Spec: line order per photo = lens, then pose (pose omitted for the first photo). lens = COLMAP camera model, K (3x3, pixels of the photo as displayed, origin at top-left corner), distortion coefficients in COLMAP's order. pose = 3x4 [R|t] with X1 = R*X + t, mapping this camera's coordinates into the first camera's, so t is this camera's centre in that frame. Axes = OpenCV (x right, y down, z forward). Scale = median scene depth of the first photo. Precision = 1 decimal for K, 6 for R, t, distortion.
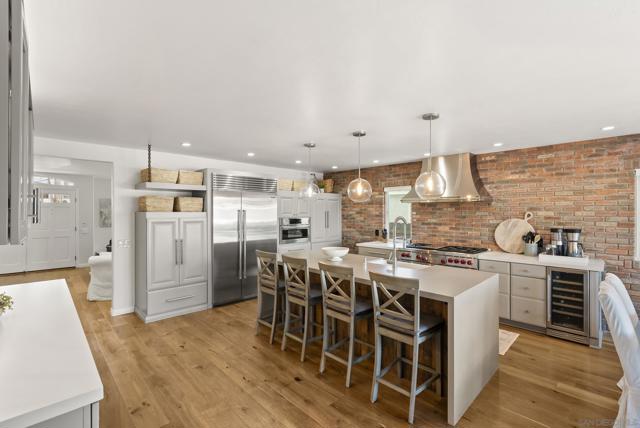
lens RADIAL K [[290.7, 0, 318.7], [0, 290.7, 212.4], [0, 0, 1]] dist [-0.008375, 0.004262]
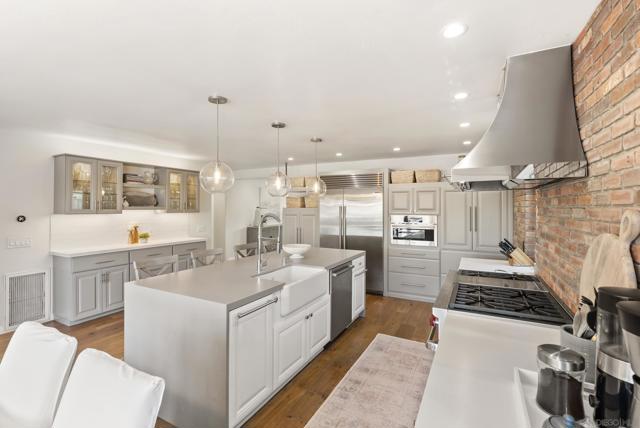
lens RADIAL K [[290.7, 0, 314.5], [0, 290.7, 208.8], [0, 0, 1]] dist [-0.008375, 0.004262]
pose [[0.295922, 0.006686, -0.955189, 0.857121], [-0.003949, 0.999976, 0.005776, -0.003775], [0.955204, 0.002062, 0.295941, 0.662348]]
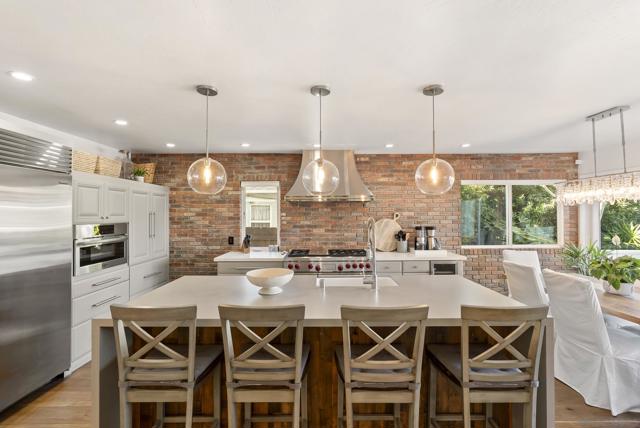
lens RADIAL K [[290.7, 0, 318.9], [0, 290.7, 210.9], [0, 0, 1]] dist [-0.008375, 0.004262]
pose [[0.693751, 0.006105, 0.720189, -0.261868], [0.005564, 0.999889, -0.013836, 0.005852], [-0.720193, 0.013606, 0.693640, 0.440059]]
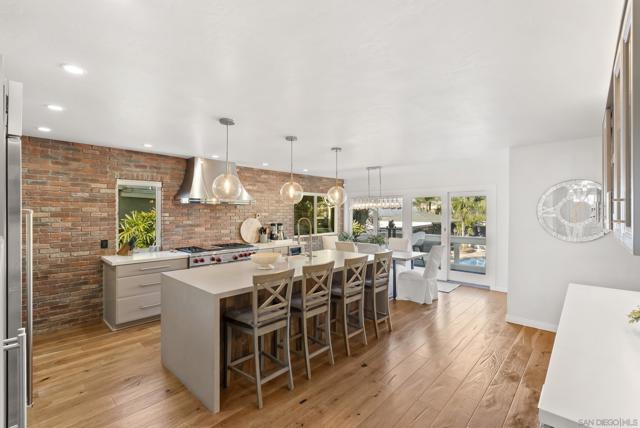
lens RADIAL K [[290.7, 0, 321.2], [0, 290.7, 213.7], [0, 0, 1]] dist [-0.008375, 0.004262]
pose [[-0.061498, -0.004527, 0.998097, -0.716166], [0.000594, 0.999989, 0.004572, -0.005370], [-0.998107, 0.000875, -0.061494, 0.757891]]
